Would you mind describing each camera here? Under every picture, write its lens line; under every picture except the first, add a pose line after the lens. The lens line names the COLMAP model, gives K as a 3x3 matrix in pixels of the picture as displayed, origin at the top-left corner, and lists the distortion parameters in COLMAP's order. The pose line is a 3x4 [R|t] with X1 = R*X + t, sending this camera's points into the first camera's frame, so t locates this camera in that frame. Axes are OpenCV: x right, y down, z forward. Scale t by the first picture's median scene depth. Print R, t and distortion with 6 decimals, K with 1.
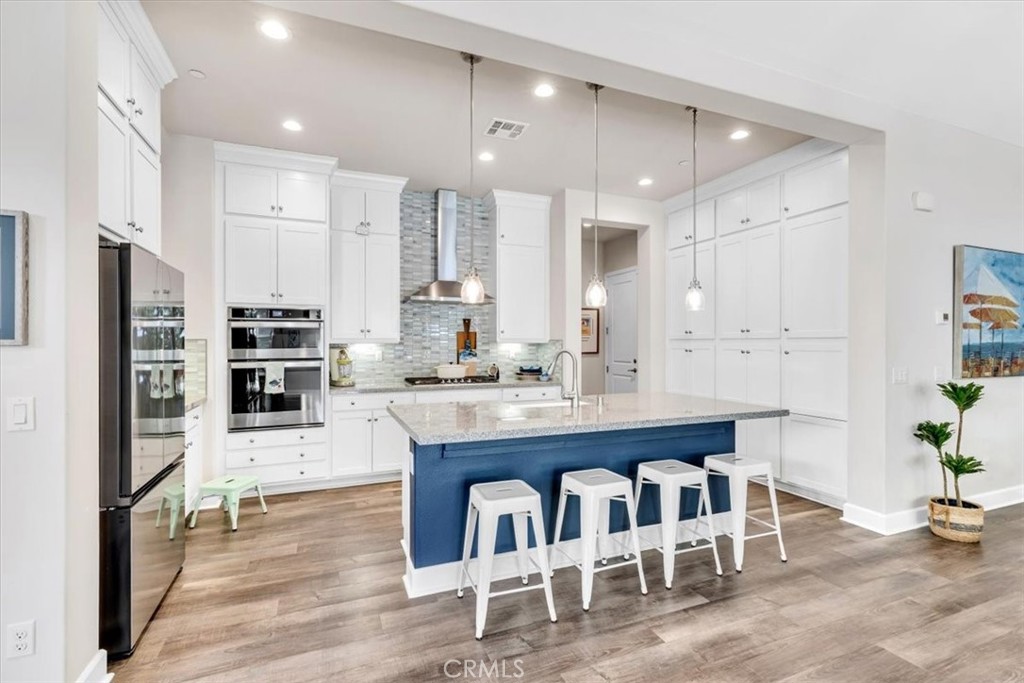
lens RADIAL K [[480.8, 0, 509.5], [0, 480.8, 341.4], [0, 0, 1]] dist [0.007557, 0.000968]
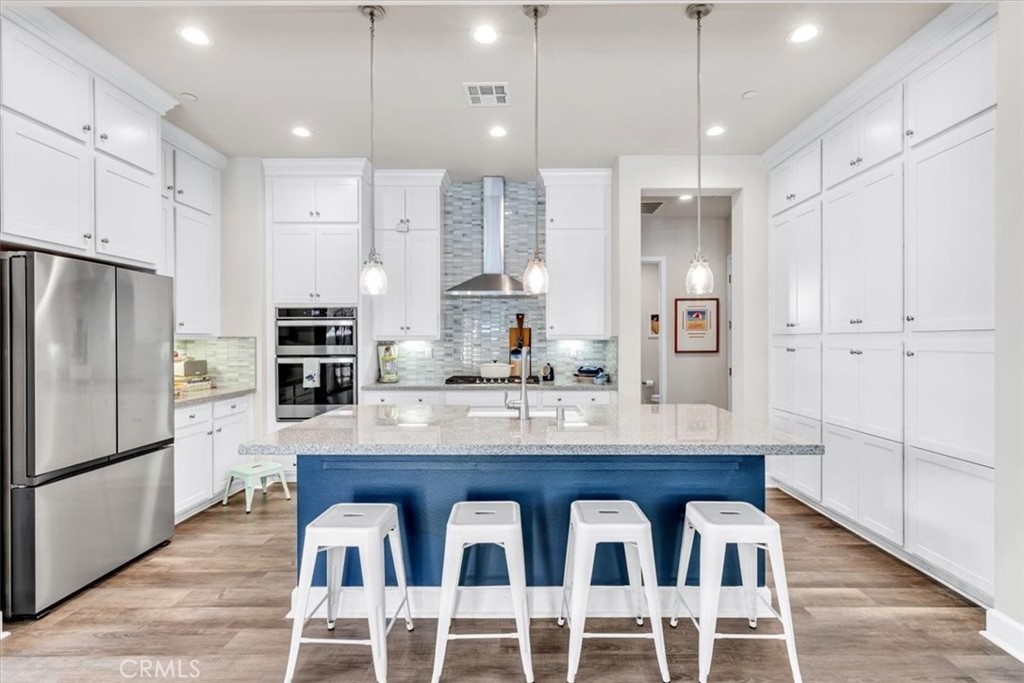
lens RADIAL K [[475.1, 0, 519.7], [0, 475.1, 340.3], [0, 0, 1]] dist [0.010272, -0.000847]
pose [[0.922323, -0.001328, -0.386417, 0.297343], [0.002676, 0.999992, 0.002951, 0.001331], [0.386410, -0.003756, 0.922319, 0.178286]]
